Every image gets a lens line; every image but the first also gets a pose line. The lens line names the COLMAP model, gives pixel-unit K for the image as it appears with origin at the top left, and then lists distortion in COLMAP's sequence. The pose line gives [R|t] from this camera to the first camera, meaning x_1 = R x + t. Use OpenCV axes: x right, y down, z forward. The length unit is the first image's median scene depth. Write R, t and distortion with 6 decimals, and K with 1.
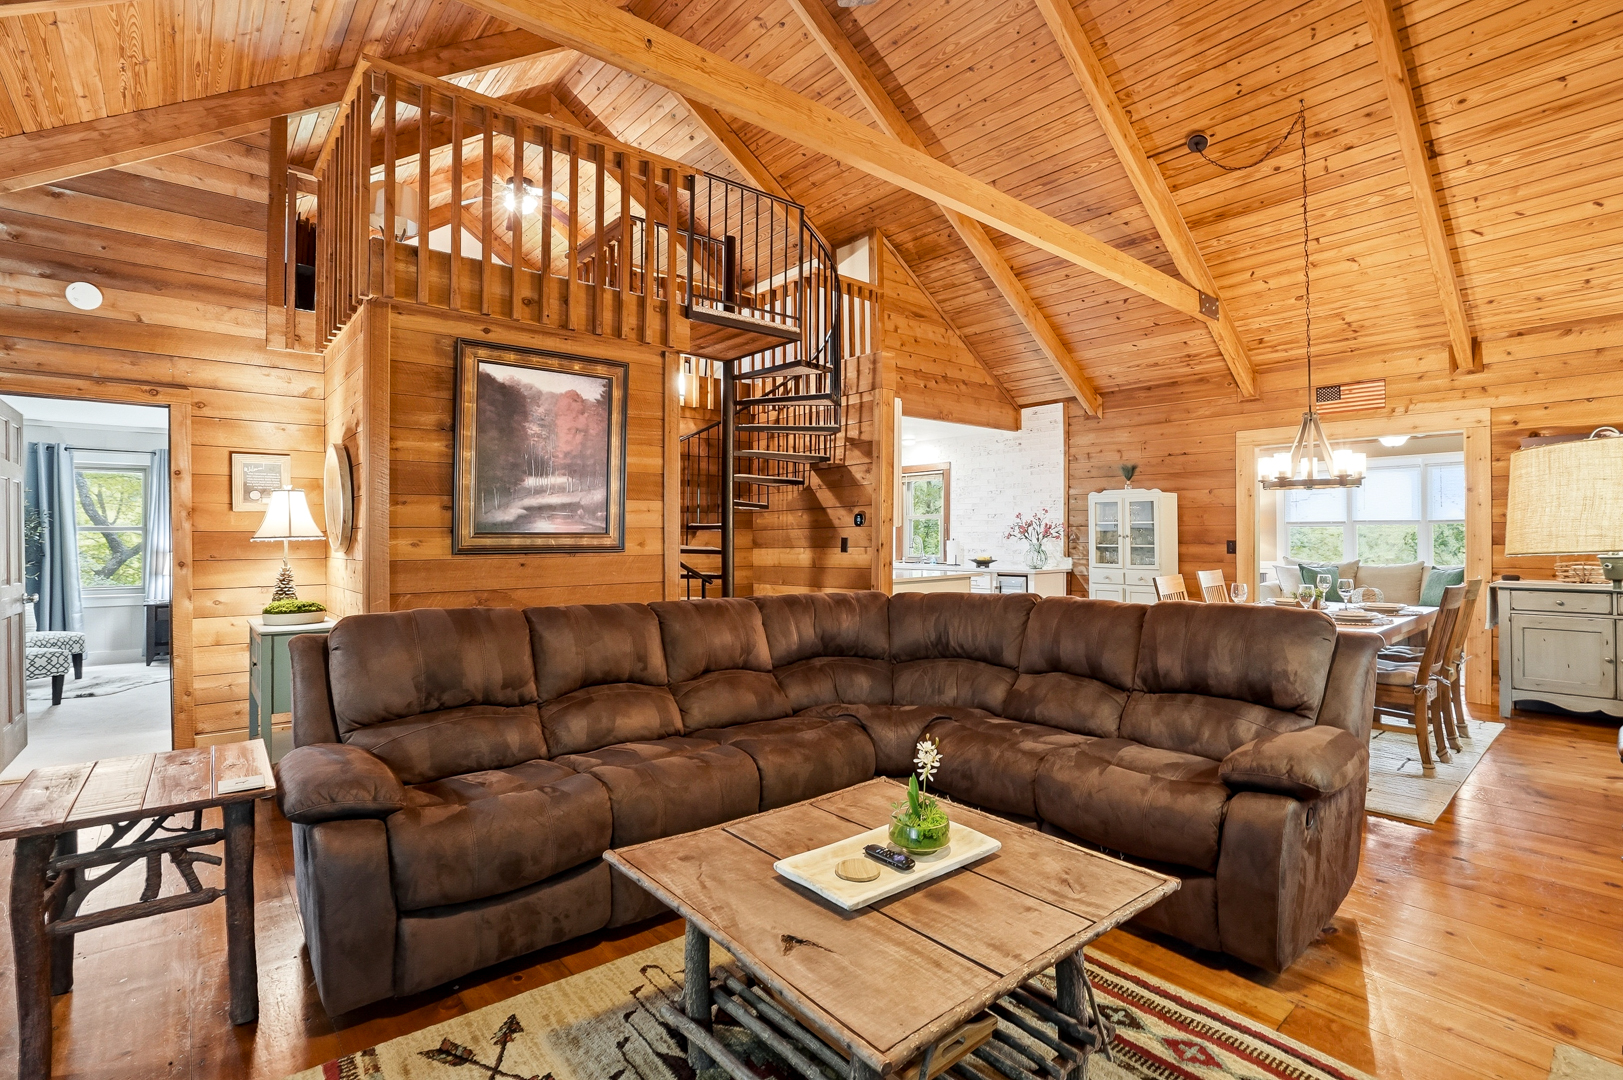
lens RADIAL K [[766.0, 0, 801.0], [0, 766.0, 535.1], [0, 0, 1]] dist [-0.047141, 0.015573]
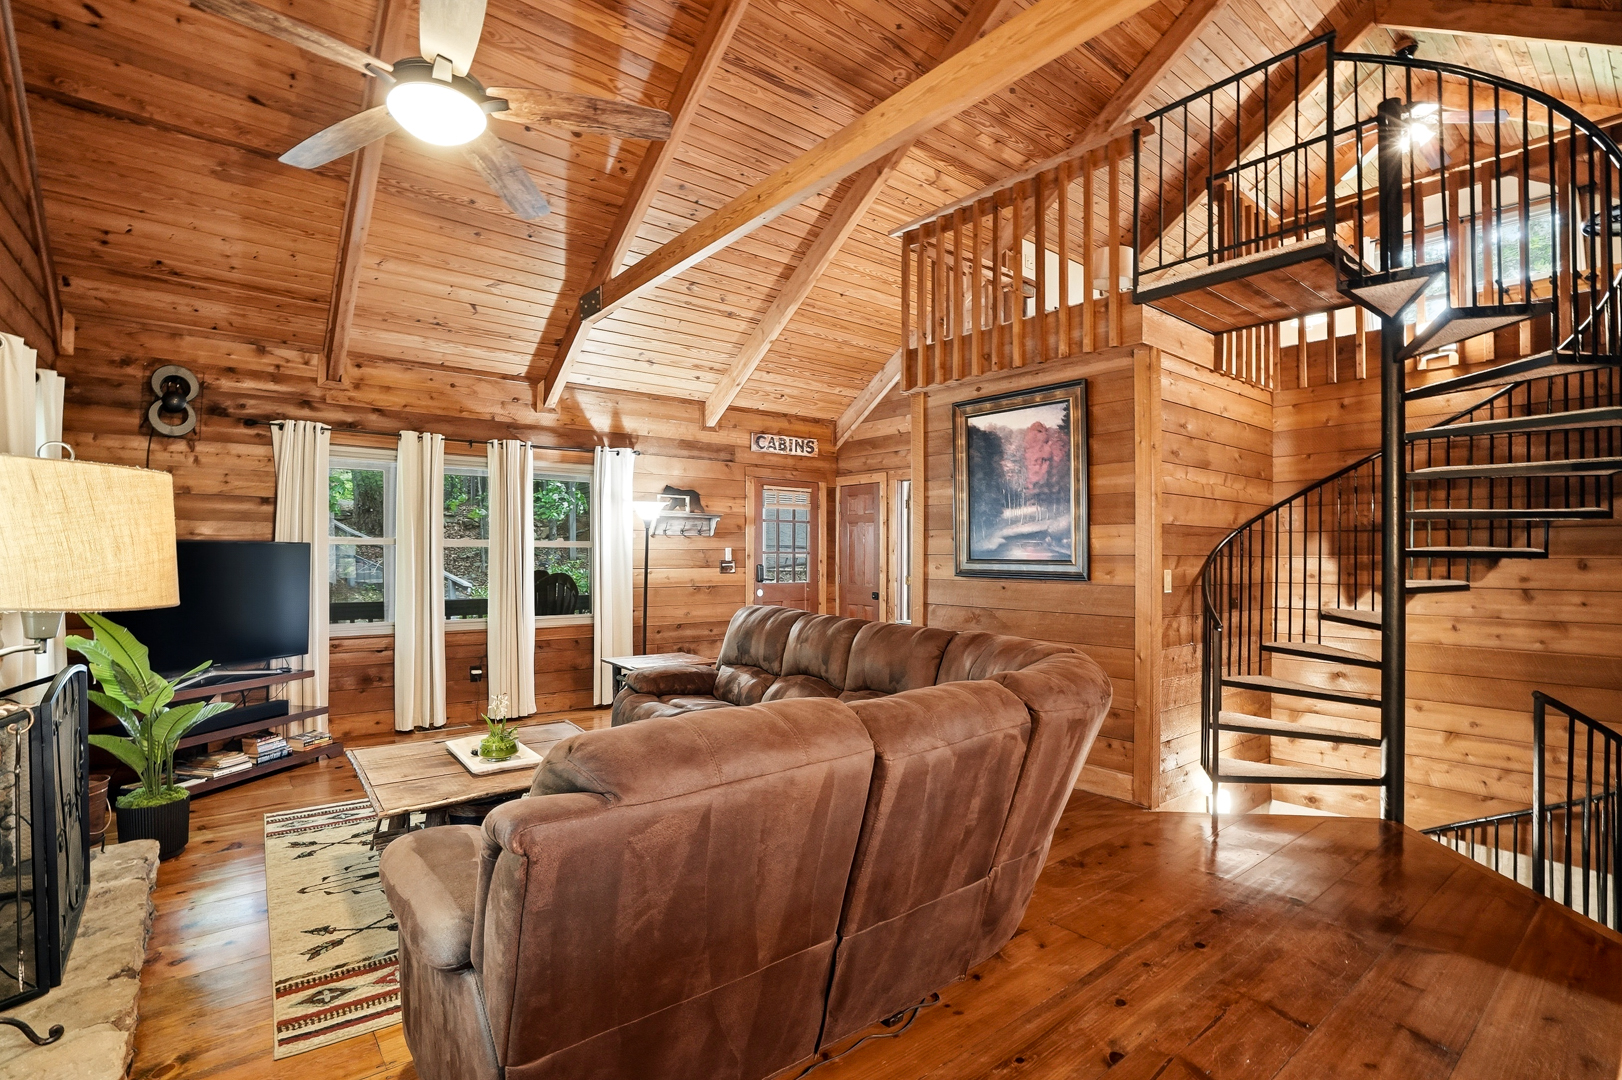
lens RADIAL K [[765.5, 0, 814.0], [0, 765.5, 556.1], [0, 0, 1]] dist [-0.047141, 0.015573]
pose [[-0.021955, 0.004915, -0.999747, 0.592846], [-0.009309, 0.999944, 0.005121, -0.008830], [0.999716, 0.009419, -0.021908, 0.580495]]
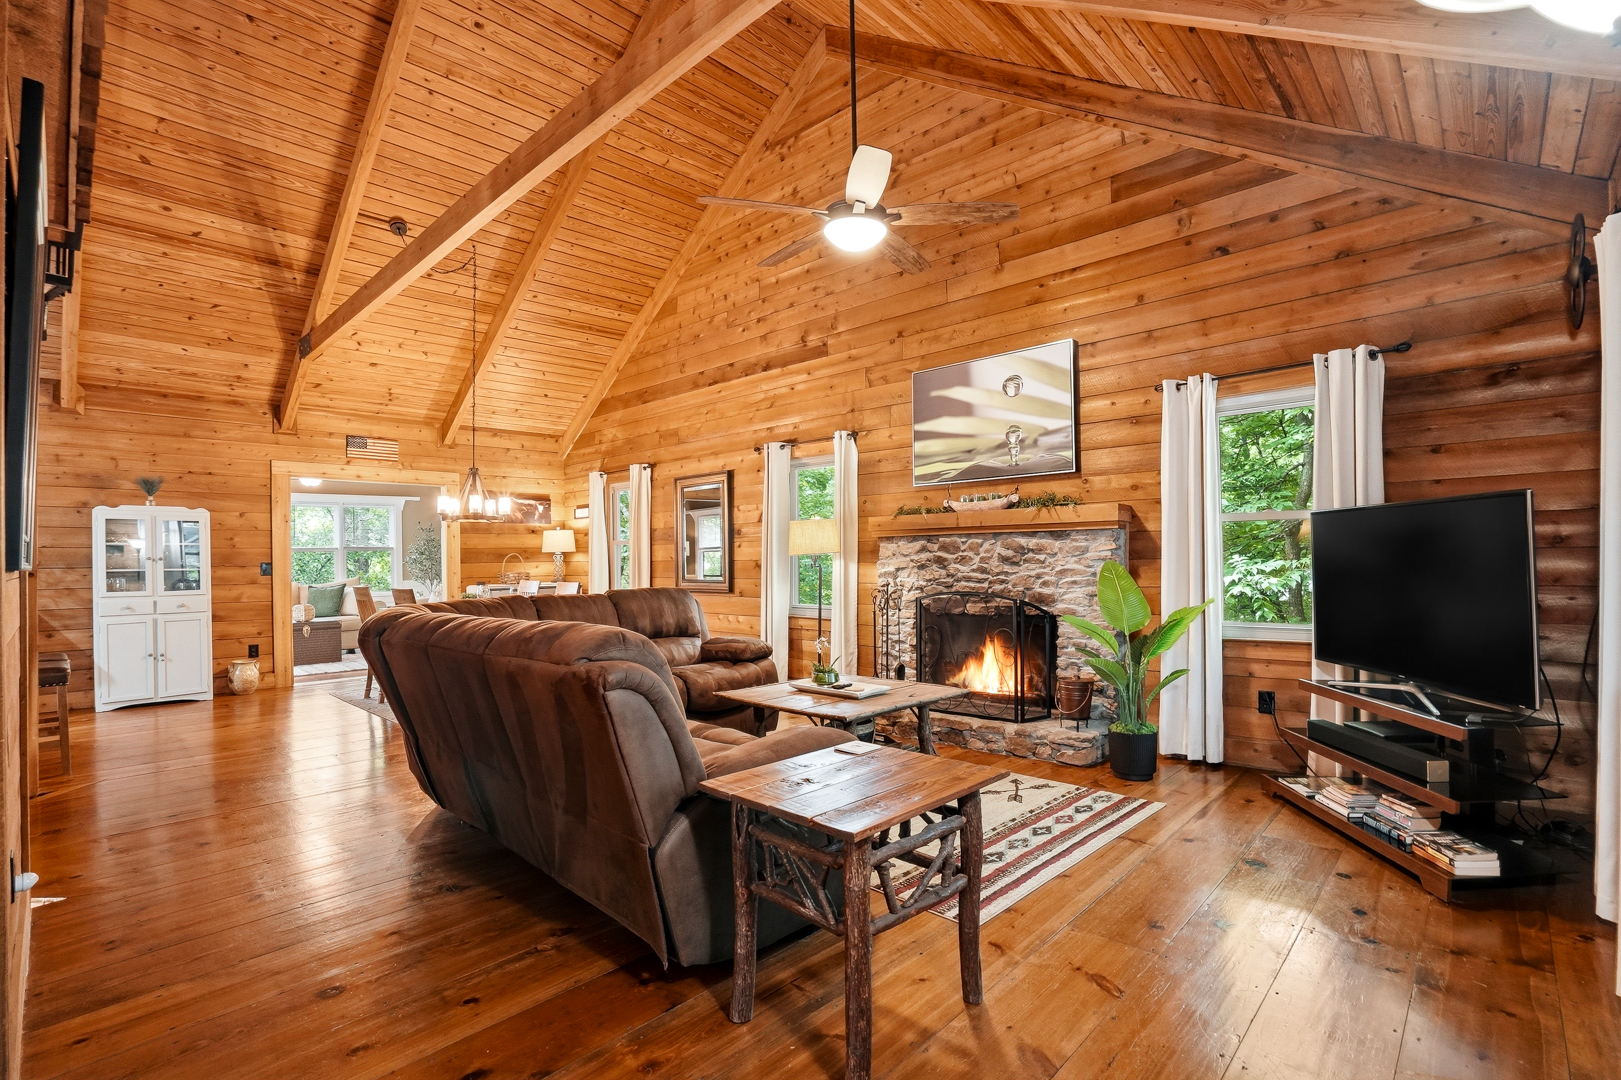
lens RADIAL K [[765.1, 0, 816.1], [0, 765.1, 546.0], [0, 0, 1]] dist [-0.047141, 0.015573]
pose [[-0.103136, 0.024031, 0.994377, -0.666593], [0.015218, 0.999629, -0.022580, 0.023088], [-0.994551, 0.012804, -0.103464, 0.431898]]
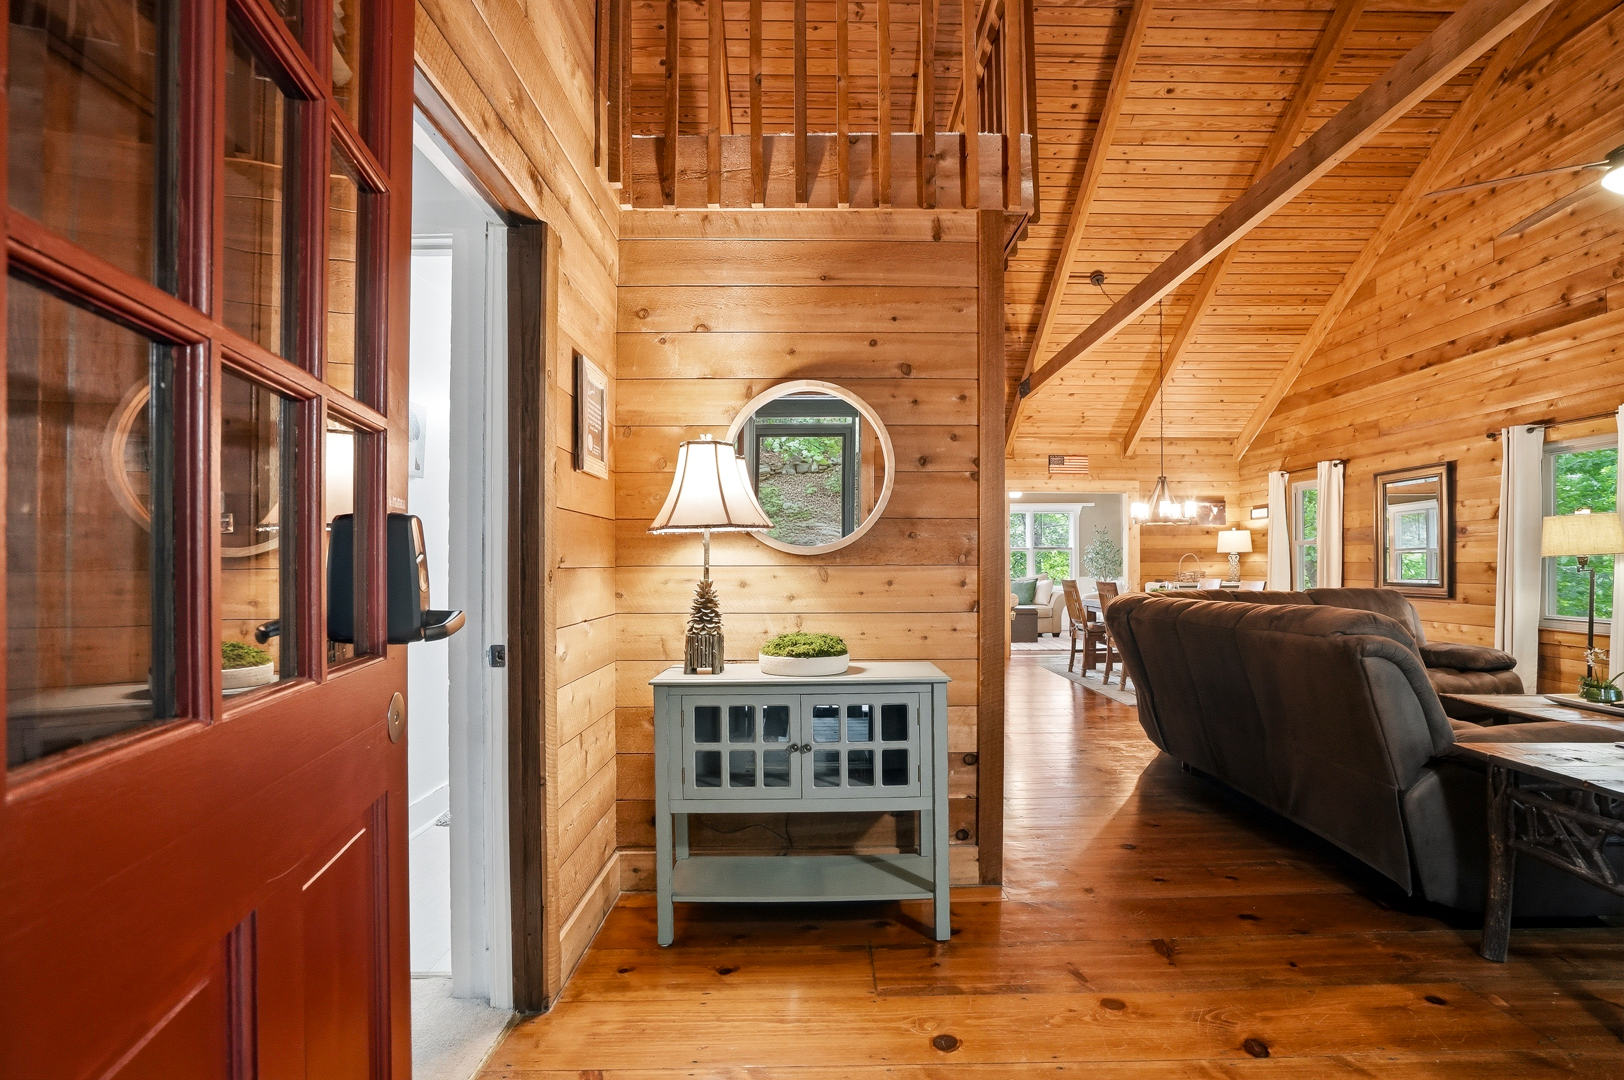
lens RADIAL K [[766.5, 0, 807.8], [0, 766.5, 553.4], [0, 0, 1]] dist [-0.047141, 0.015573]
pose [[0.645544, 0.018080, 0.763509, -0.850900], [-0.006605, 0.999815, -0.018091, 0.029196], [-0.763694, 0.006635, 0.645544, 0.456096]]
